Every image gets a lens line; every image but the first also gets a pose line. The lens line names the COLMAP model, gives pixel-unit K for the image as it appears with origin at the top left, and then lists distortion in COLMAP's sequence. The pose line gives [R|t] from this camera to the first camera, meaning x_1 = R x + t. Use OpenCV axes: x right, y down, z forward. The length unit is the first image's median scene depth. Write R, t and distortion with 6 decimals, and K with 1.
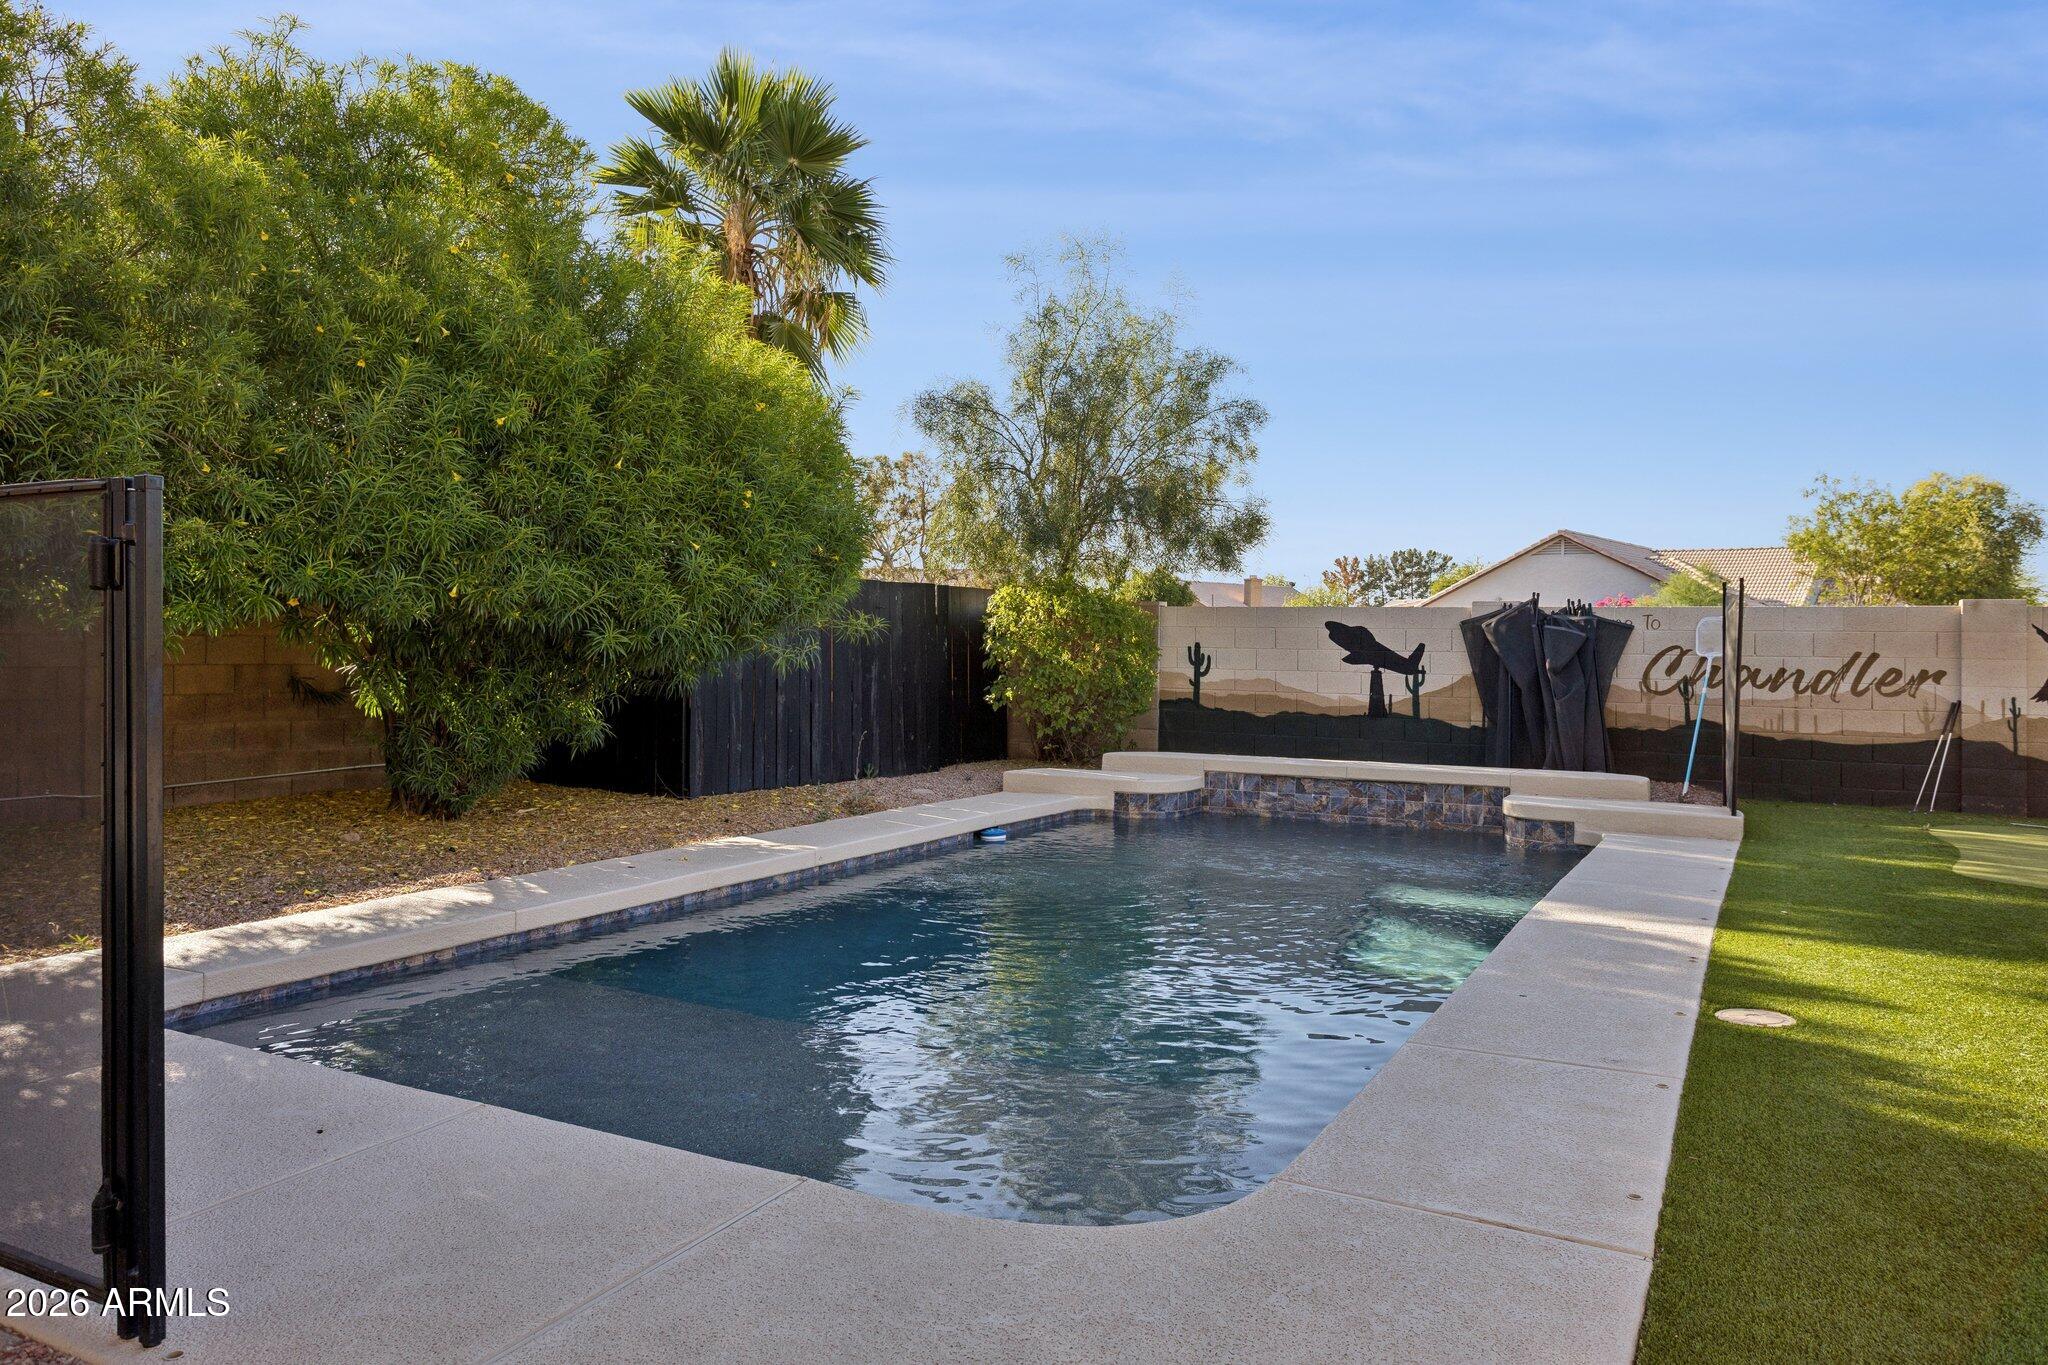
lens RADIAL K [[1443.0, 0, 1026.0], [0, 1443.0, 676.4], [0, 0, 1]] dist [-0.003666, -0.000616]
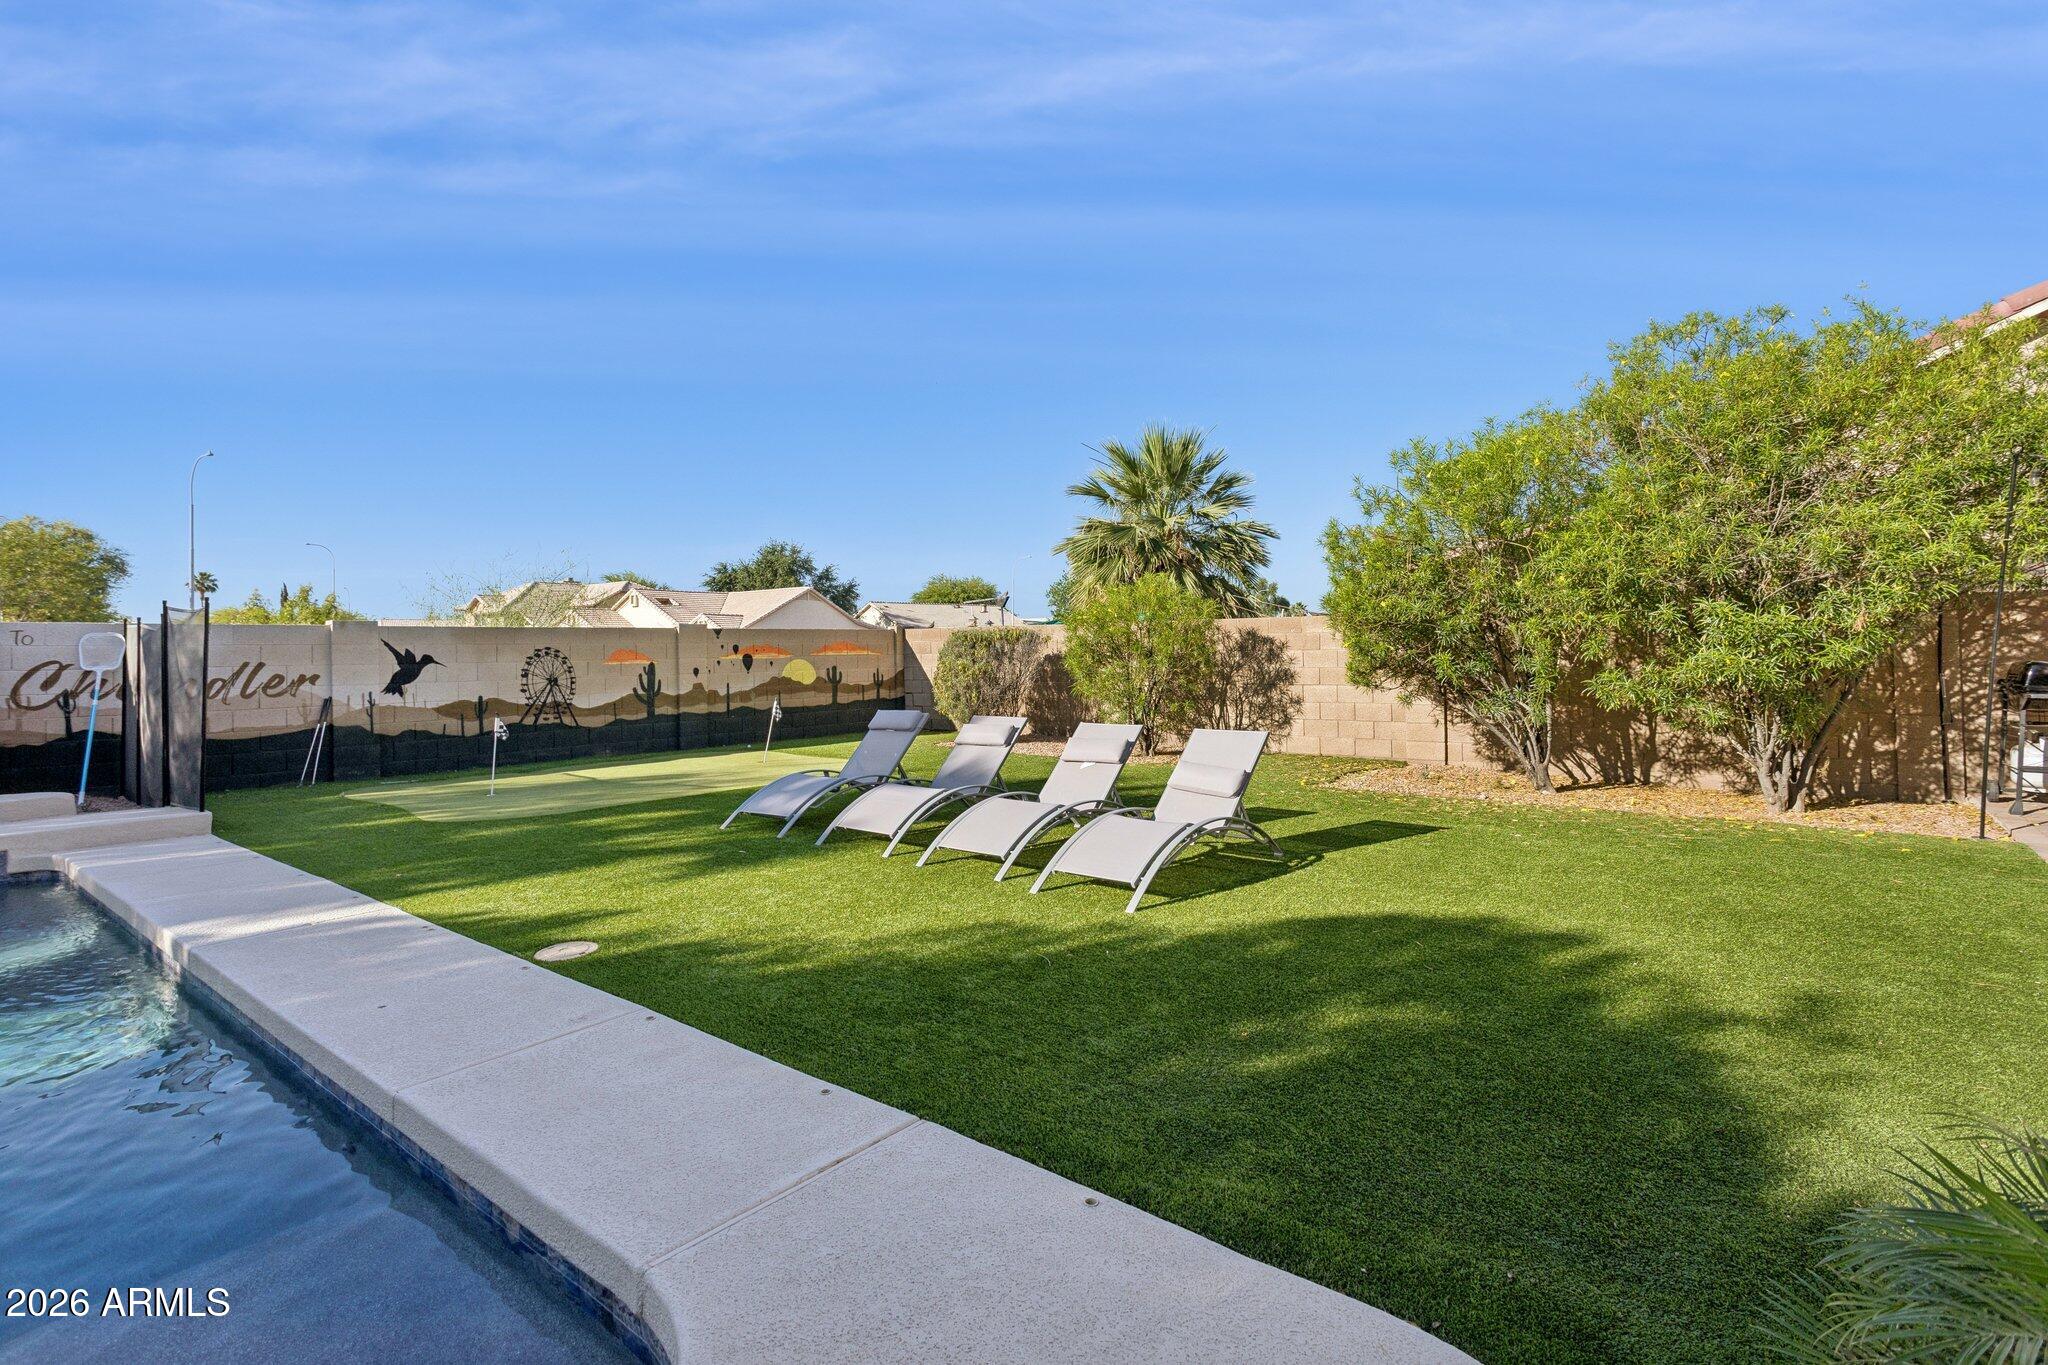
lens RADIAL K [[963.3, 0, 1027.3], [0, 963.3, 675.6], [0, 0, 1]] dist [-0.000228, 0.000464]
pose [[0.164599, -0.038573, 0.985606, -0.112867], [0.040086, 0.998671, 0.032390, -0.005446], [-0.985546, 0.034178, 0.165927, 0.217981]]
